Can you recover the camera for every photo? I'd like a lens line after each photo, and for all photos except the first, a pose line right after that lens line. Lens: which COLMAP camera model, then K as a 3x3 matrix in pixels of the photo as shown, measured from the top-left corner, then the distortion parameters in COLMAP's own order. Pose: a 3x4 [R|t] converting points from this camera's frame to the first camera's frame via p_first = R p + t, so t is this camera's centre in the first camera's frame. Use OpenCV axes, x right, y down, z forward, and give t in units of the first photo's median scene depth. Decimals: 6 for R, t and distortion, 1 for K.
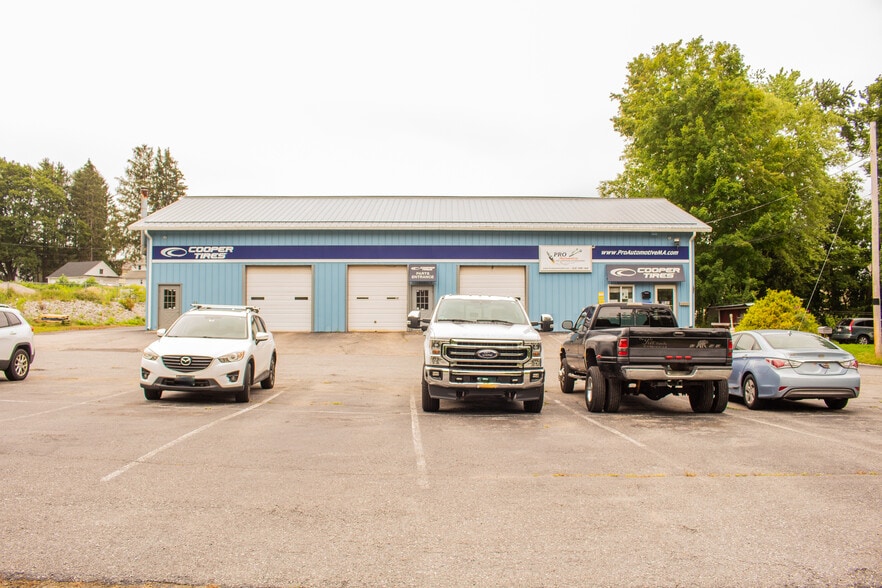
lens RADIAL K [[757.8, 0, 445.9], [0, 757.8, 291.6], [0, 0, 1]] dist [-0.154696, 0.122184]
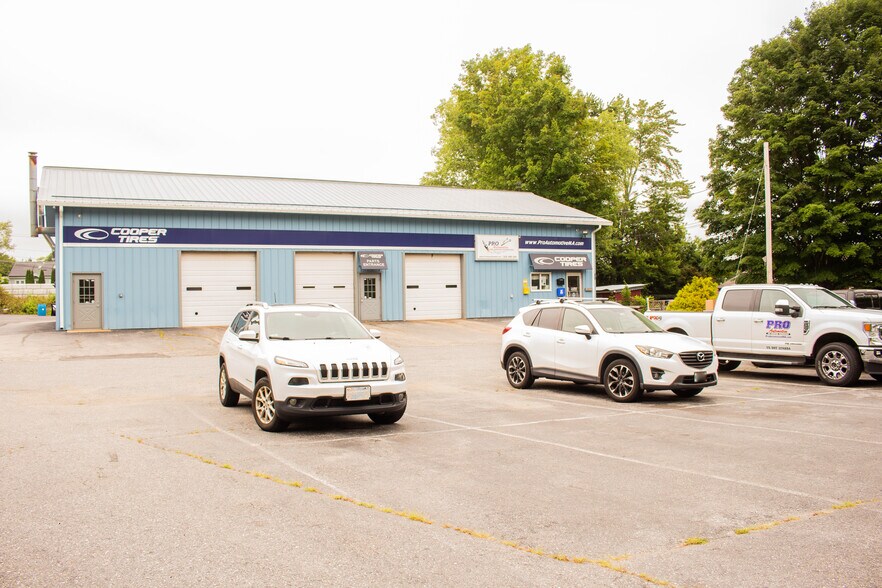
lens RADIAL K [[757.8, 0, 423.0], [0, 757.8, 282.1], [0, 0, 1]] dist [-0.154696, 0.122184]
pose [[0.894704, -0.007726, 0.446593, -0.402961], [0.004035, 0.999949, 0.009215, -0.005802], [-0.446641, -0.006442, 0.894690, 0.103651]]
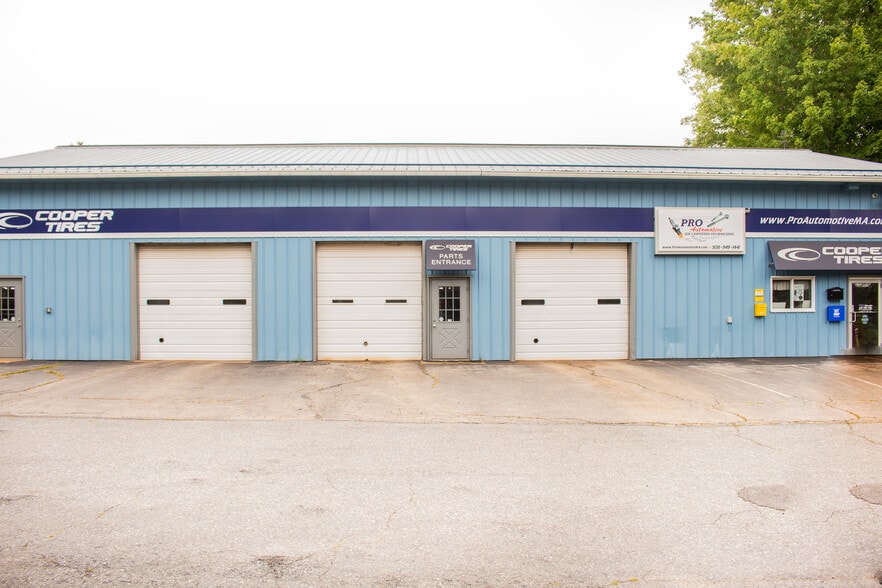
lens RADIAL K [[757.8, 0, 432.6], [0, 757.8, 294.1], [0, 0, 1]] dist [-0.154696, 0.122184]
pose [[0.999889, -0.002529, 0.014659, -0.051888], [0.002791, 0.999835, -0.017923, 0.013760], [-0.014612, 0.017962, 0.999732, 0.440812]]
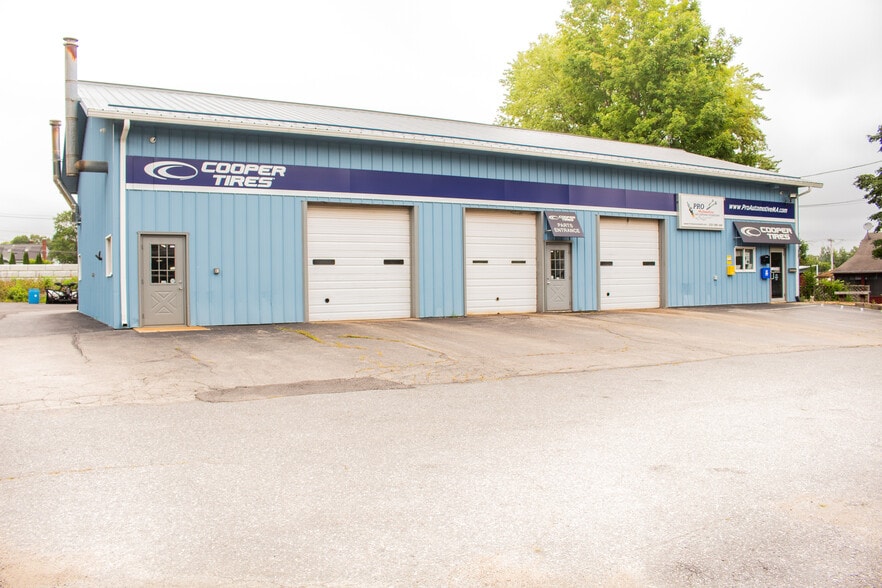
lens RADIAL K [[757.8, 0, 434.0], [0, 757.8, 280.6], [0, 0, 1]] dist [-0.154696, 0.122184]
pose [[0.862065, -0.010074, 0.506698, -0.468245], [-0.001526, 0.999746, 0.022473, 0.010141], [-0.506796, -0.020146, 0.861830, 0.474603]]
